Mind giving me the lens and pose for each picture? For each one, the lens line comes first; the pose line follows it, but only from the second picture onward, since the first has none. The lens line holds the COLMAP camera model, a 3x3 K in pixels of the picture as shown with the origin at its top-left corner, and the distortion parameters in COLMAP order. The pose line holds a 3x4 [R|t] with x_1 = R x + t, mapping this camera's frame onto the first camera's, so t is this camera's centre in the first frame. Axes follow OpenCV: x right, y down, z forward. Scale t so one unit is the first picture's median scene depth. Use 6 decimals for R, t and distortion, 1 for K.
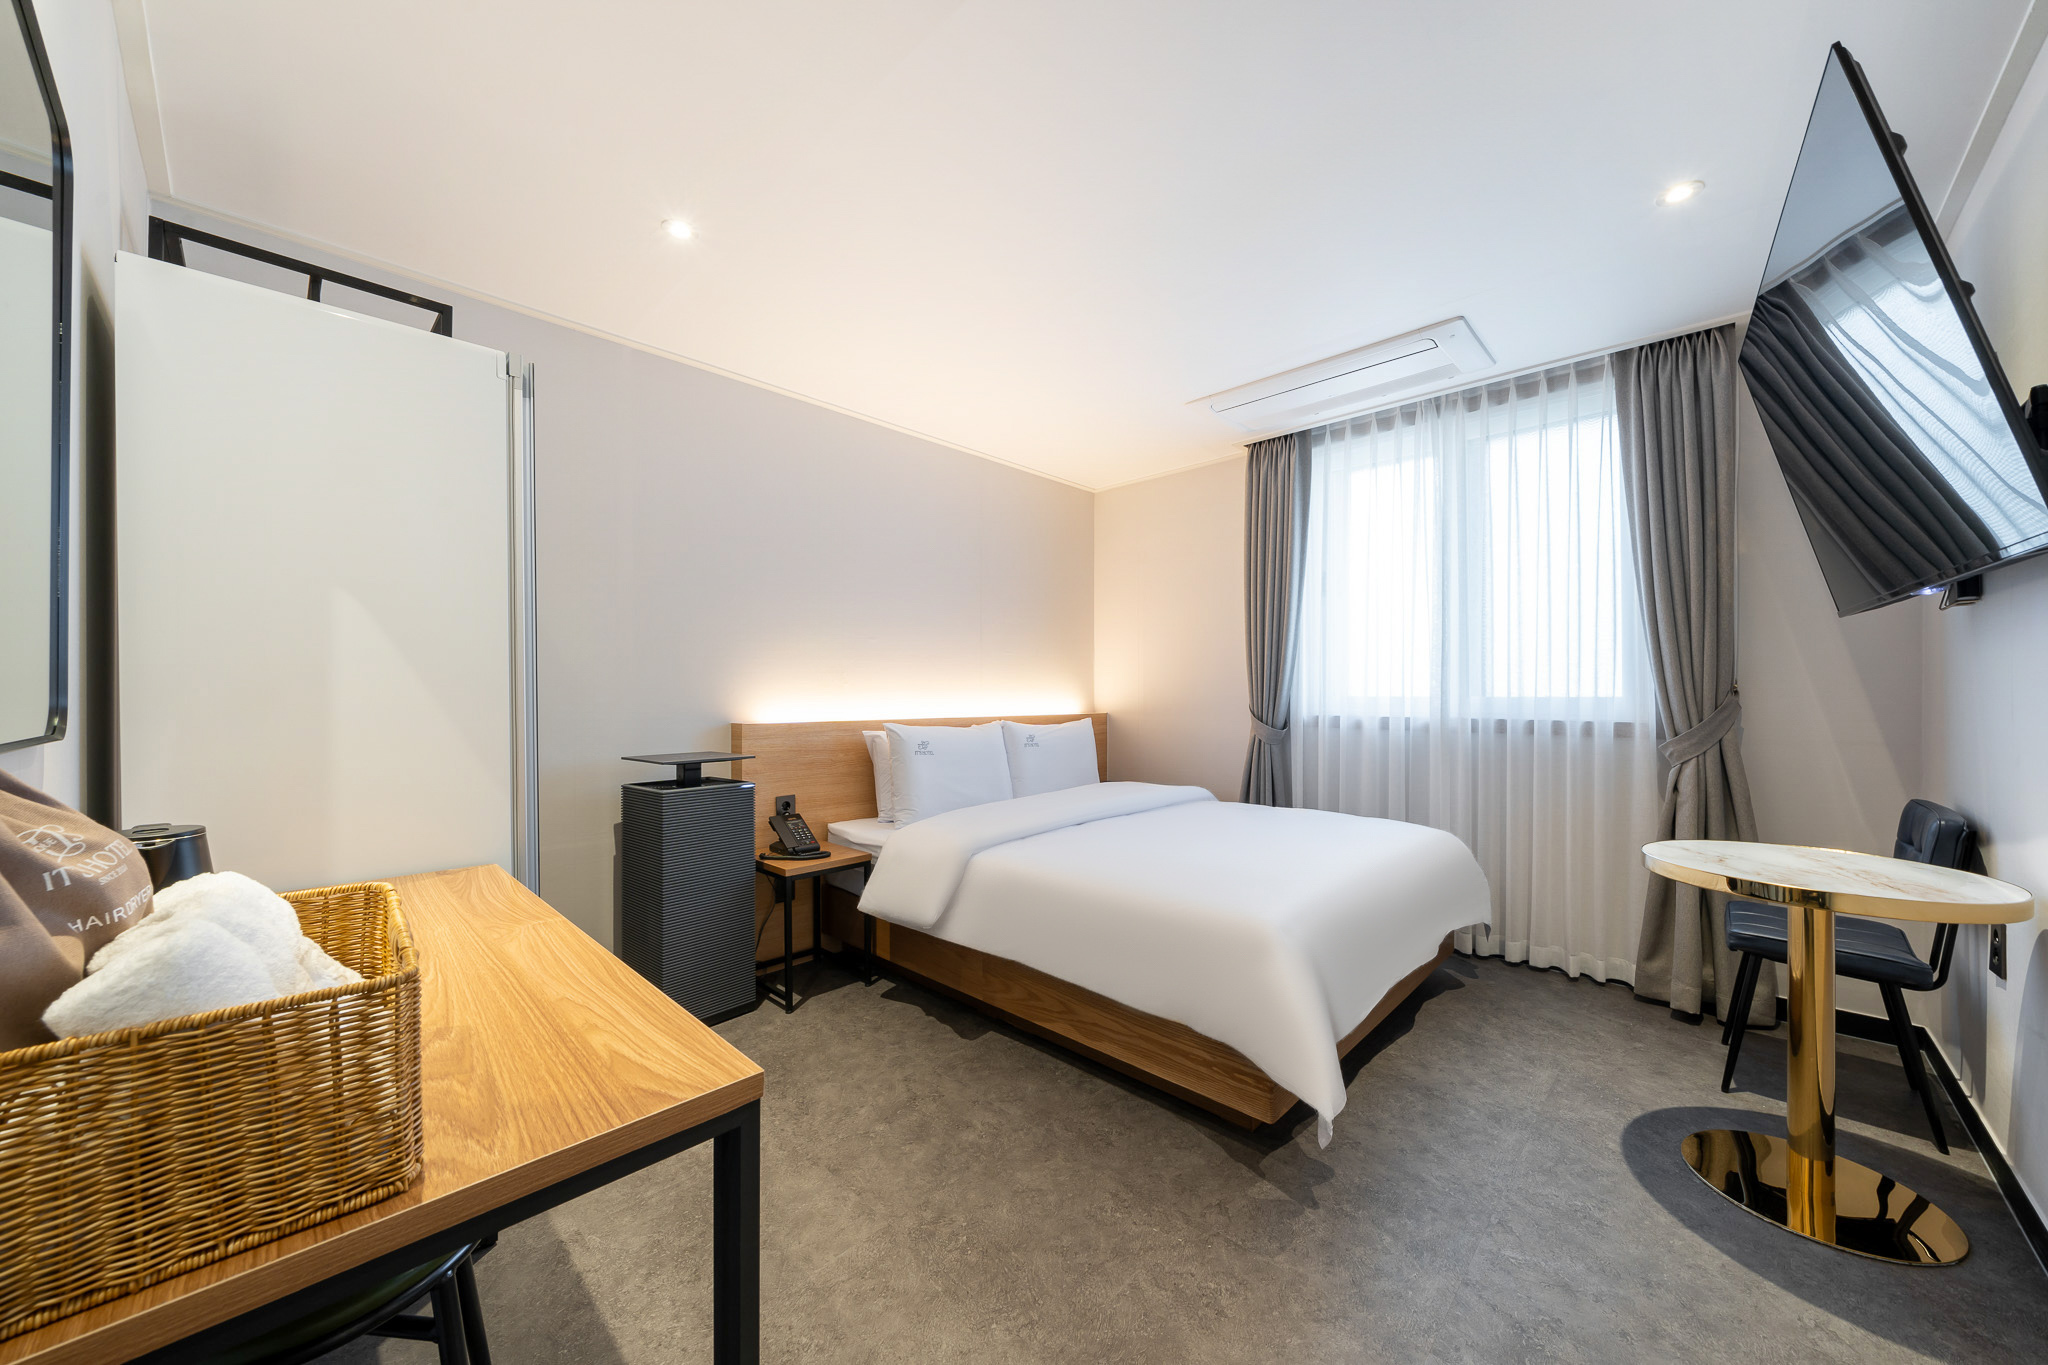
lens RADIAL K [[710.1, 0, 1016.7], [0, 710.1, 690.8], [0, 0, 1]] dist [0.000537, 0.000128]
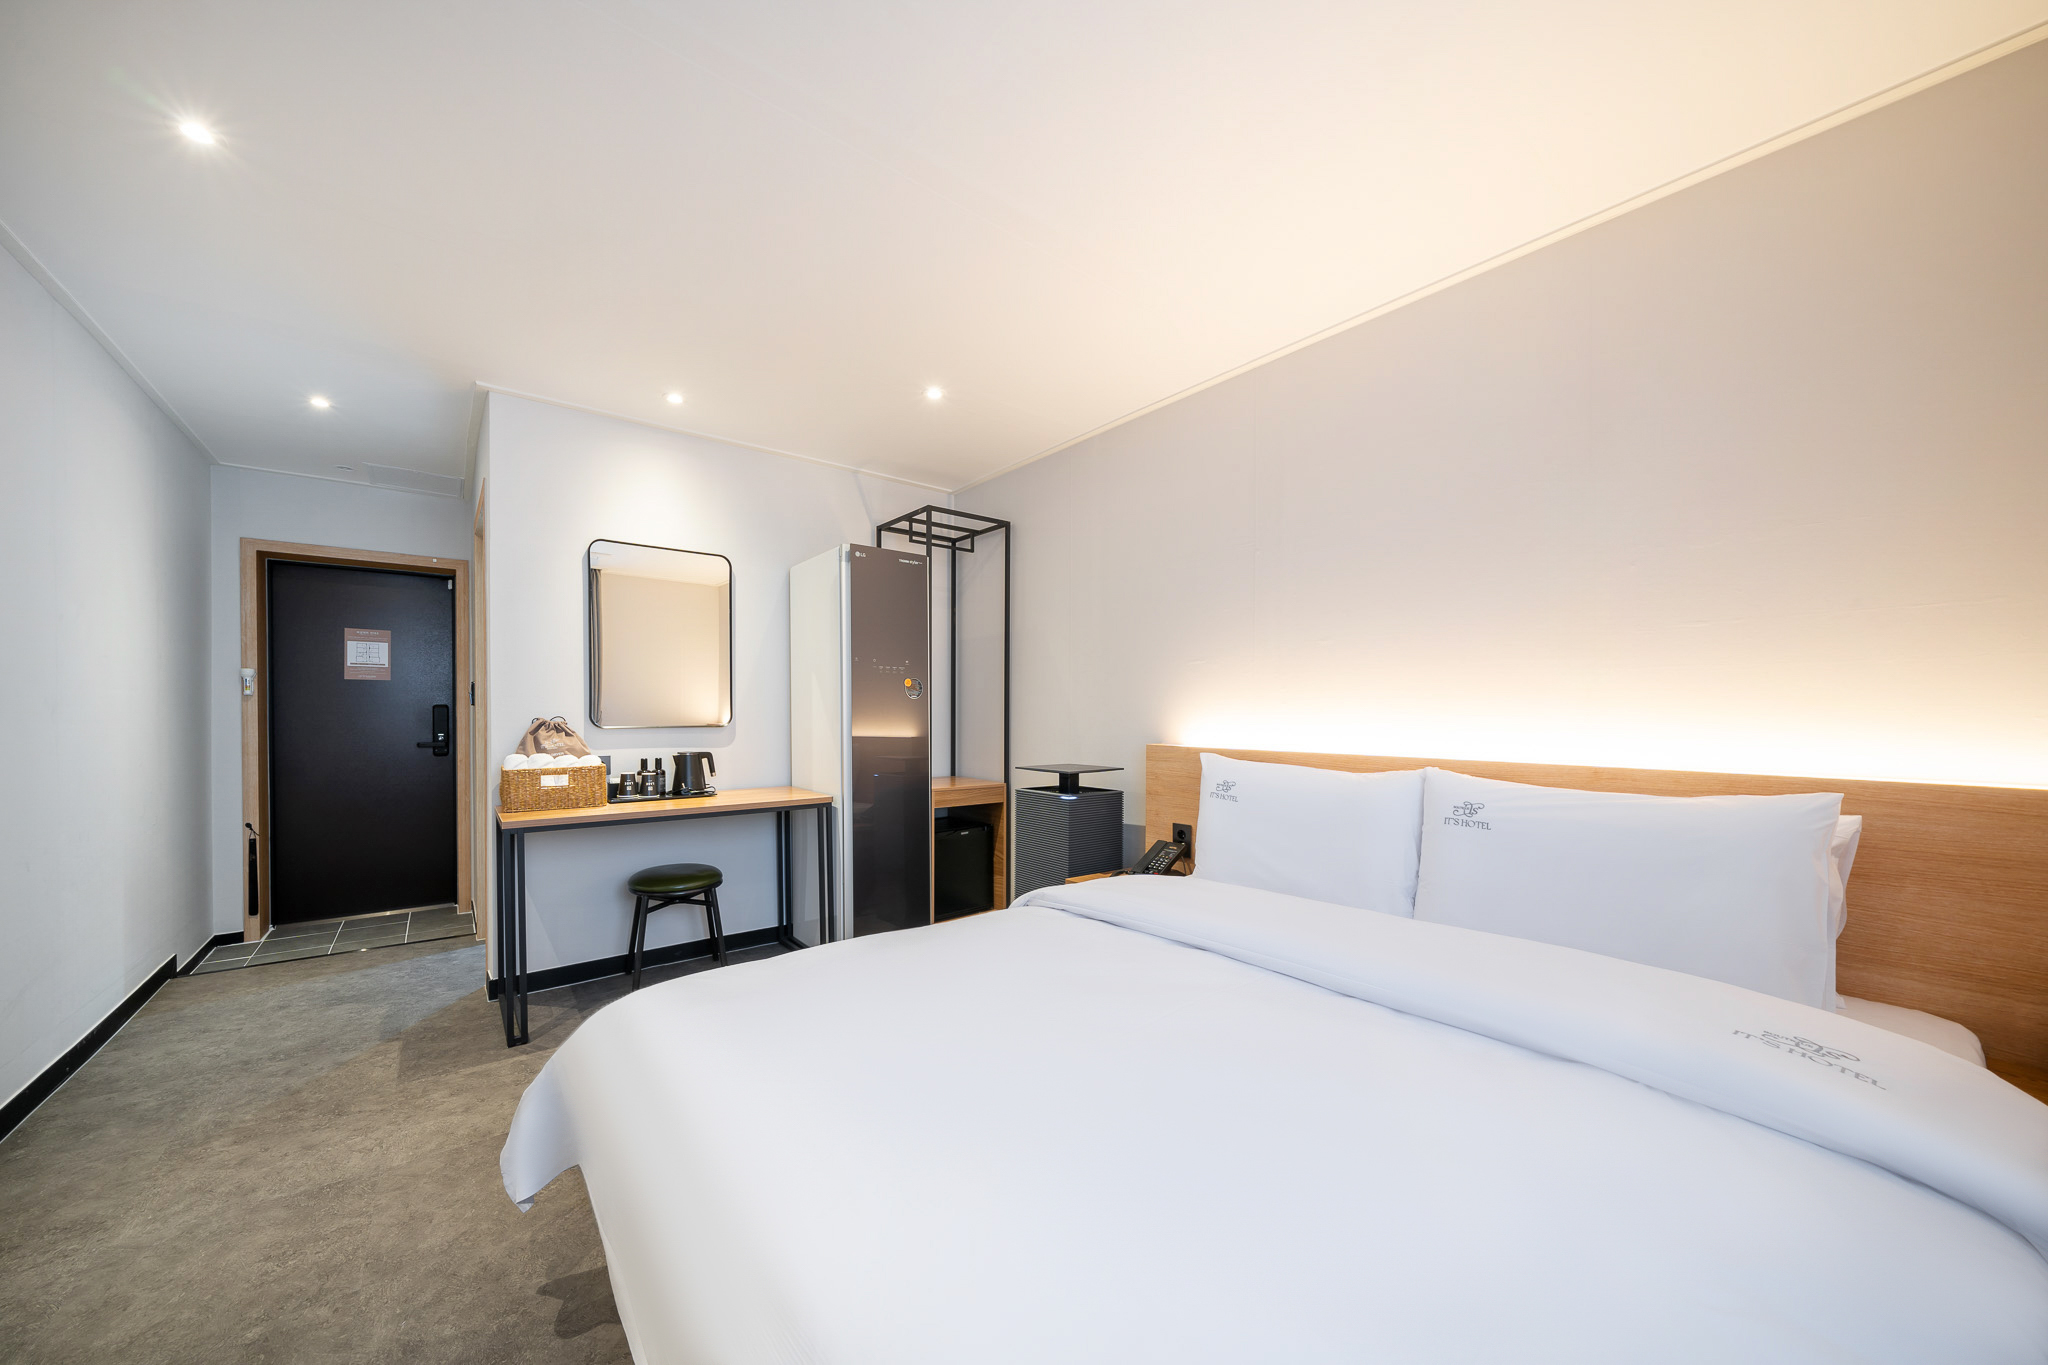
lens RADIAL K [[659.3, 0, 933.7], [0, 659.3, 712.2], [0, 0, 1]] dist [0.001121, 0.000134]
pose [[-0.133130, -0.003761, -0.991091, 1.073379], [0.003890, 0.999983, -0.004317, 0.003102], [0.991091, -0.004430, -0.133113, 1.456900]]
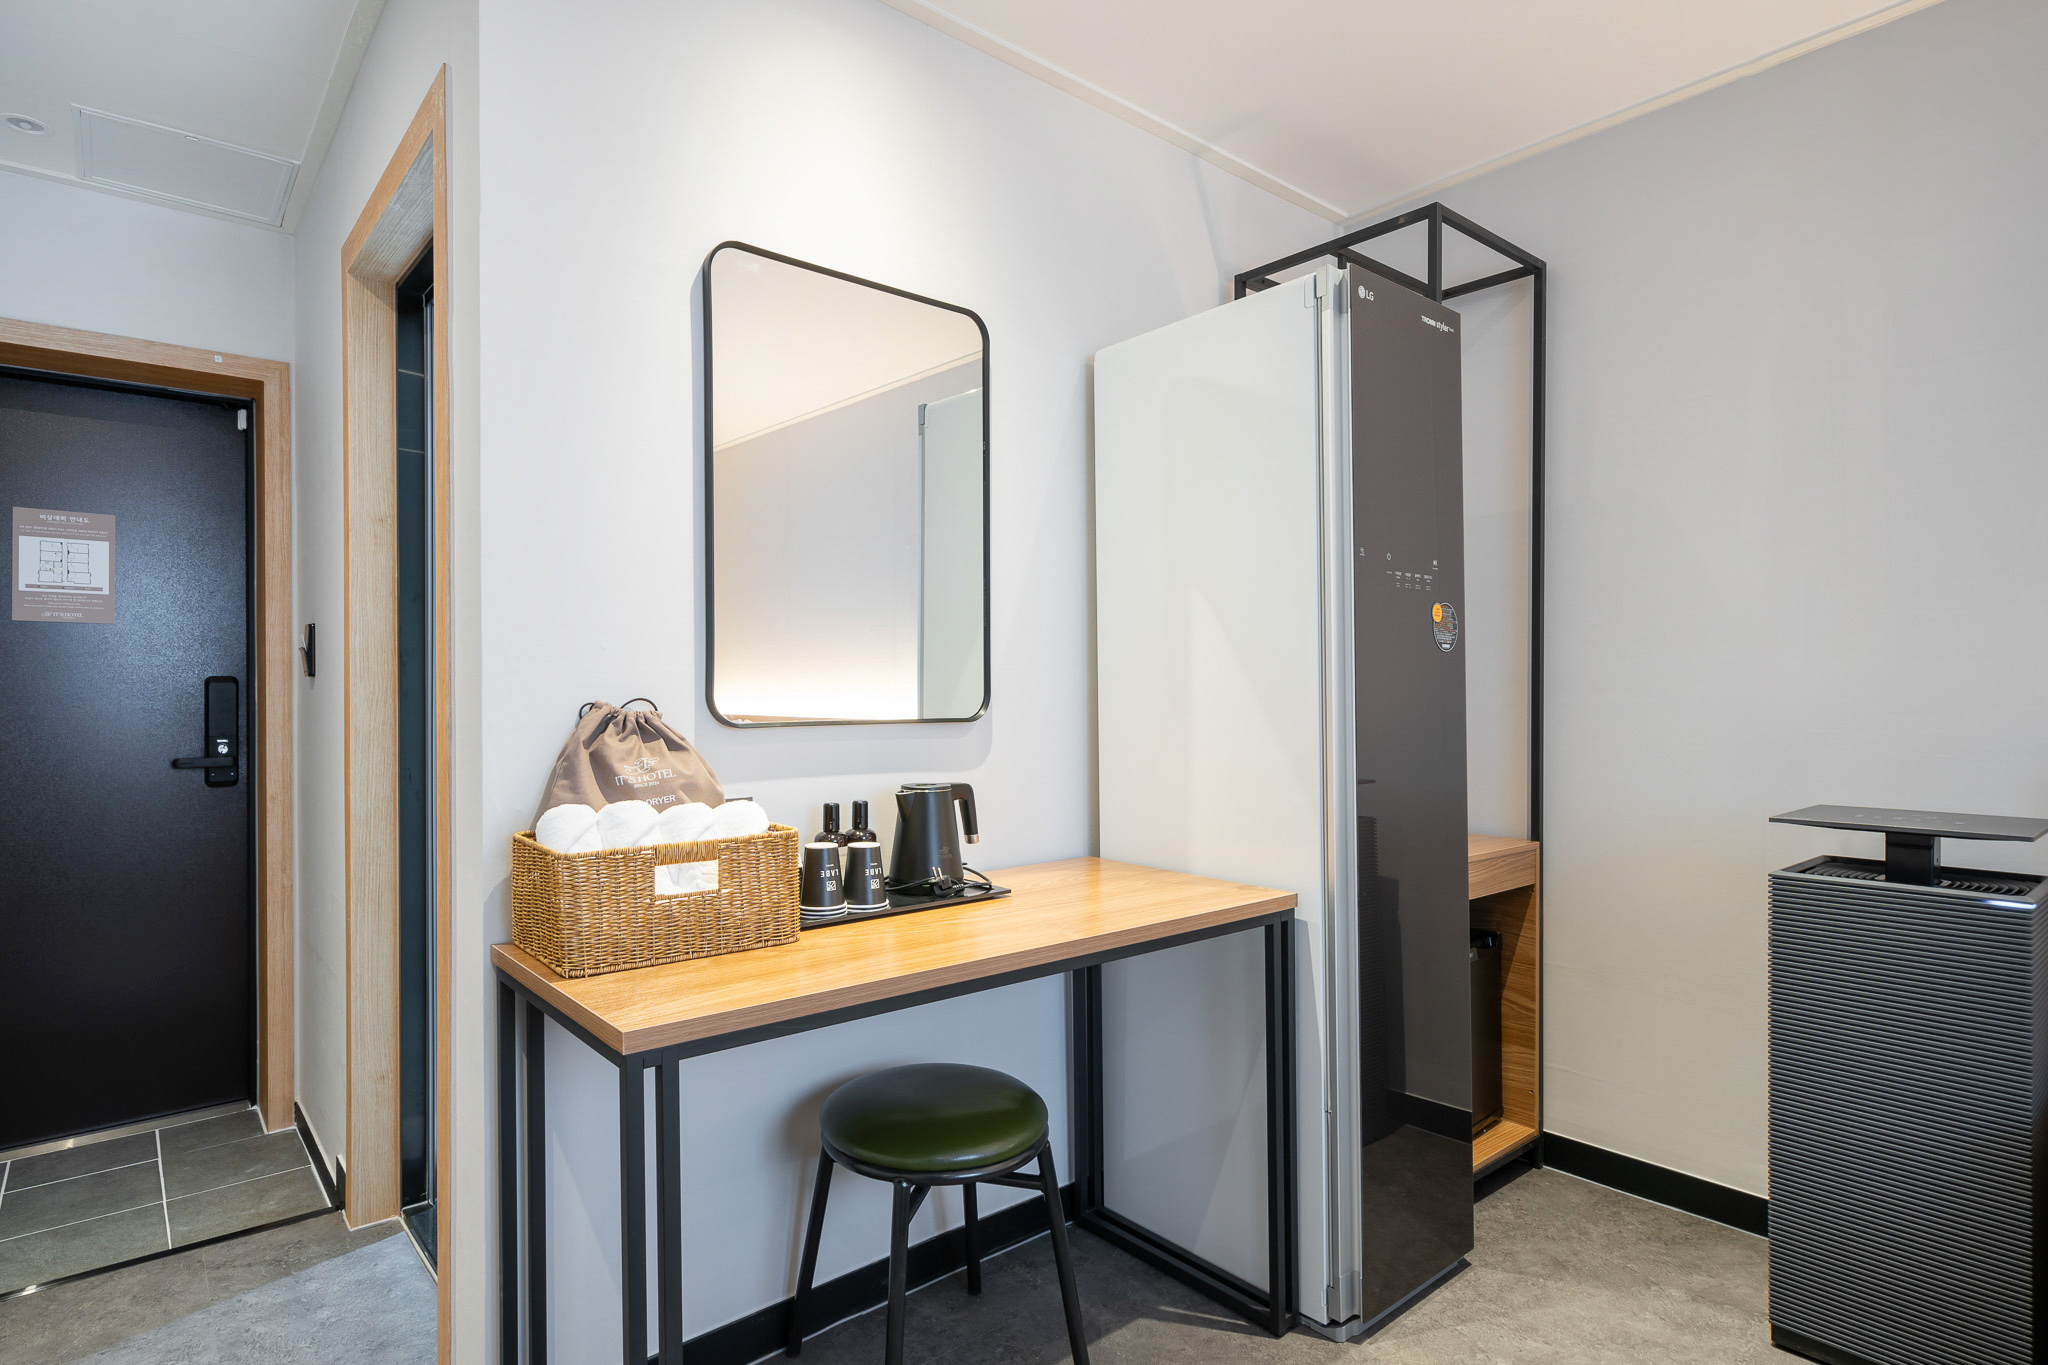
lens RADIAL K [[1094.6, 0, 1024.0], [0, 1094.6, 682.5], [0, 0, 1]] dist [0.002208, 0.000314]
pose [[-0.096465, -0.011388, -0.995271, 0.486604], [0.009378, 0.999880, -0.012350, 0.004810], [0.995292, -0.010525, -0.096347, 0.672503]]
